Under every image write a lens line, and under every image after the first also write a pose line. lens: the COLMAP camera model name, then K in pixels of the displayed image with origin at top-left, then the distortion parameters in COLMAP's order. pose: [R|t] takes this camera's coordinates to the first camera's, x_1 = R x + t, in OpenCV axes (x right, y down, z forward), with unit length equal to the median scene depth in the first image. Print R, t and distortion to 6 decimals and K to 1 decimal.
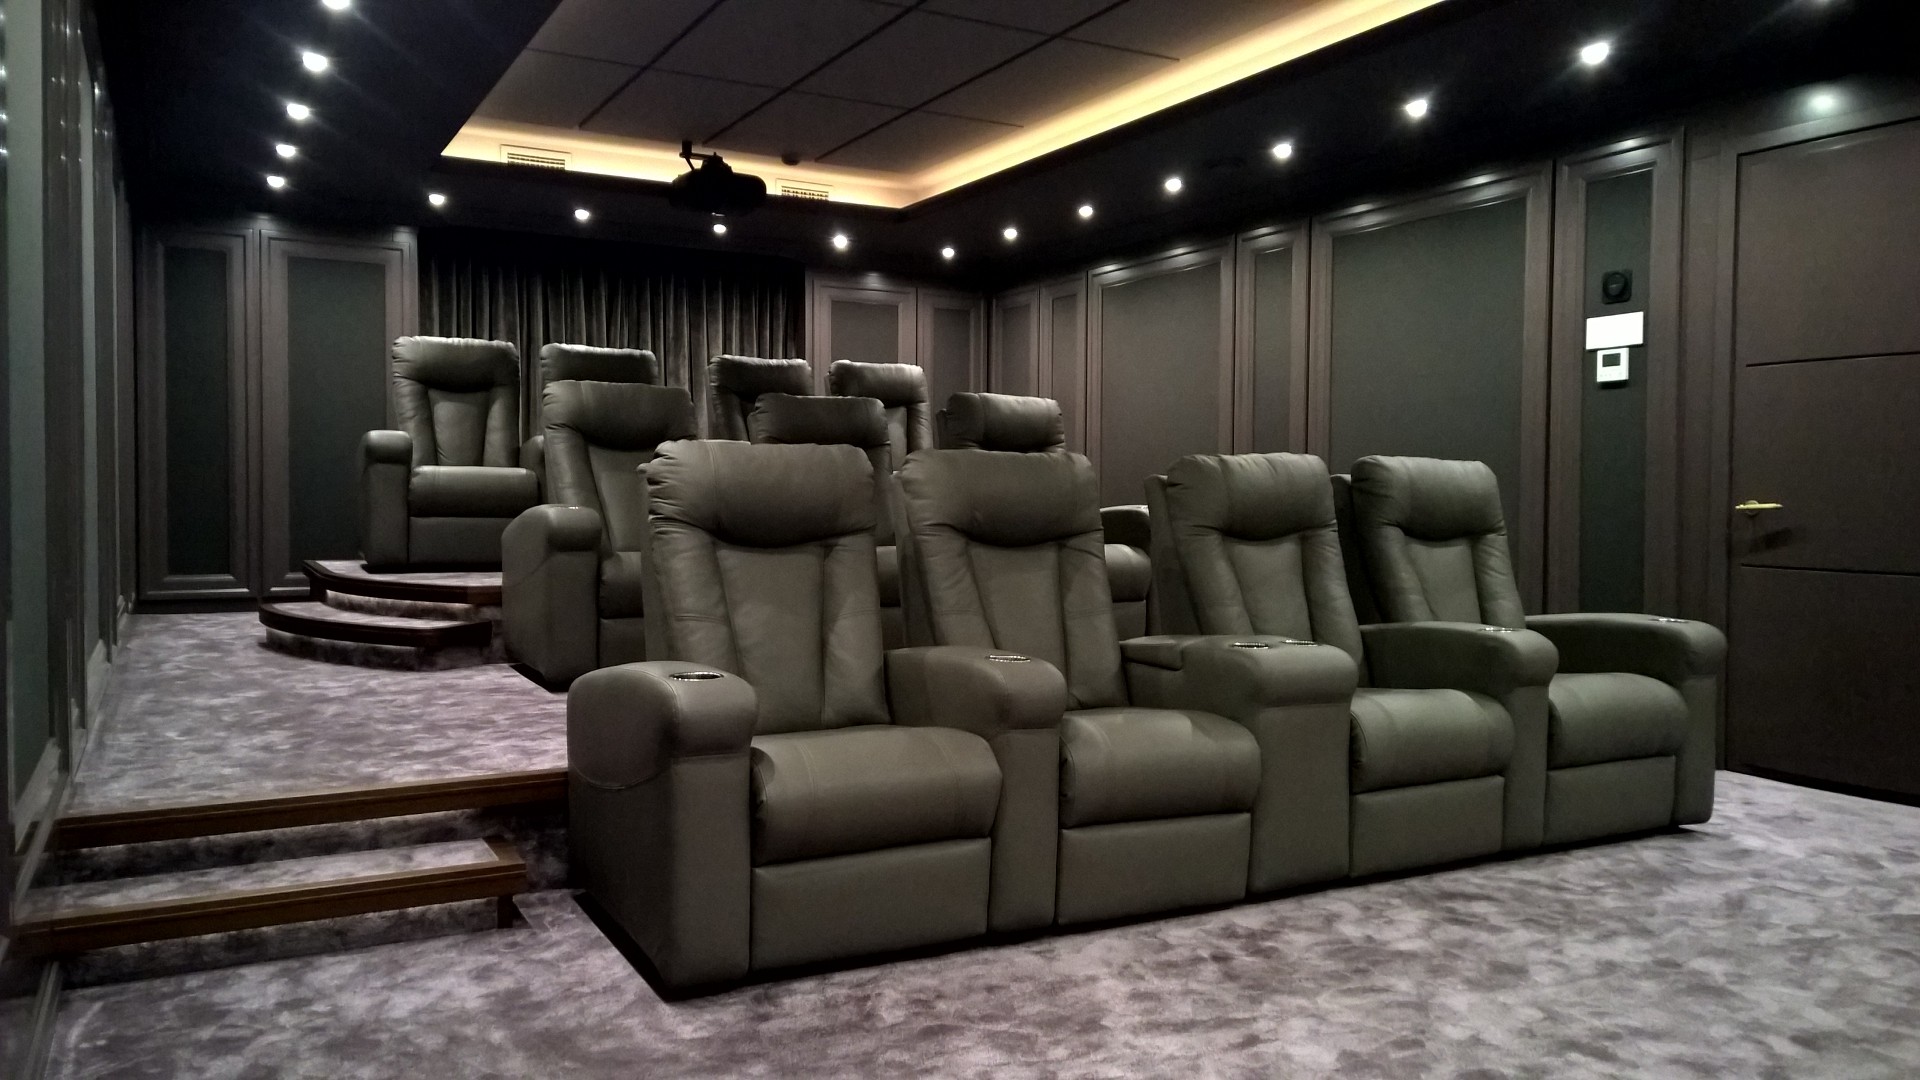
lens RADIAL K [[1428.8, 0, 972.5], [0, 1428.8, 529.6], [0, 0, 1]] dist [0.034686, -0.003820]
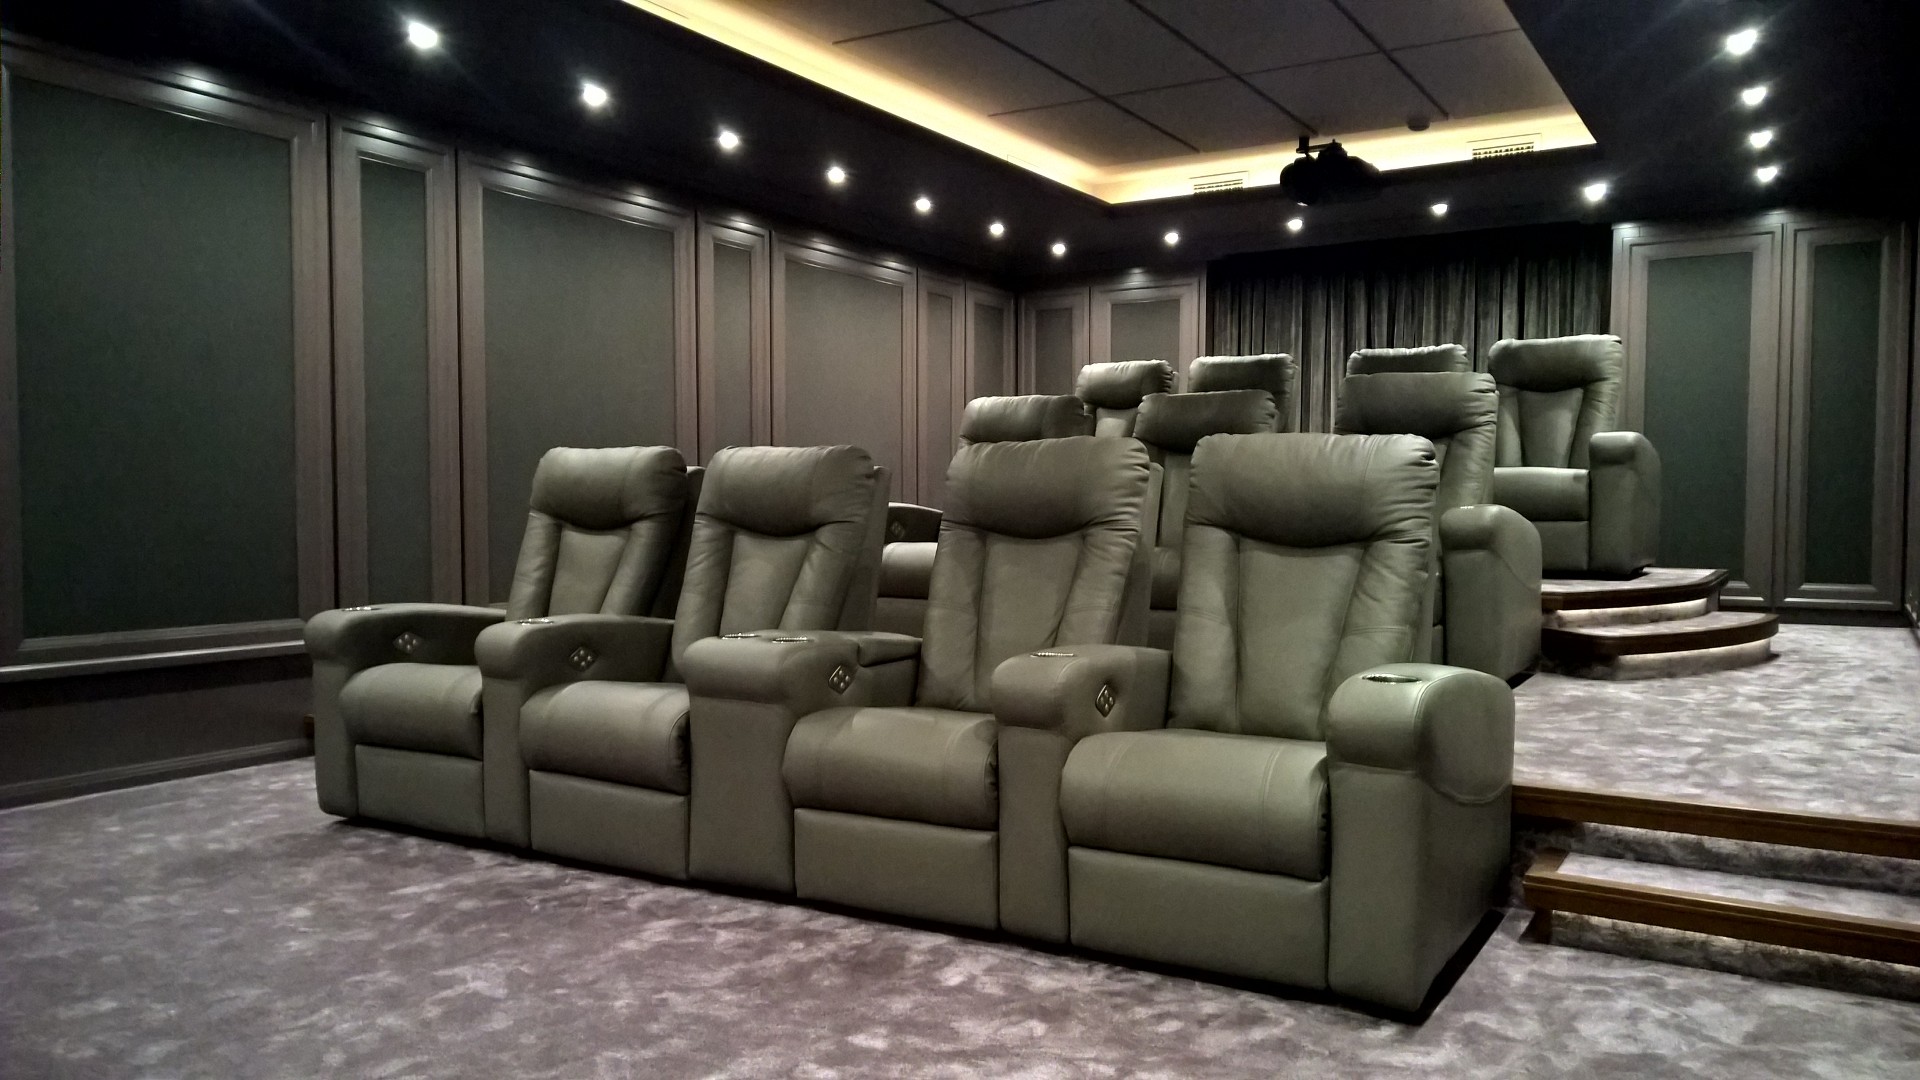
lens RADIAL K [[1428.8, 0, 963.2], [0, 1428.8, 547.5], [0, 0, 1]] dist [0.034686, -0.003820]
pose [[0.491665, 0.022496, -0.870494, 0.852104], [-0.015161, 0.999736, 0.017273, -0.002147], [0.870652, 0.004705, 0.491877, 0.480507]]
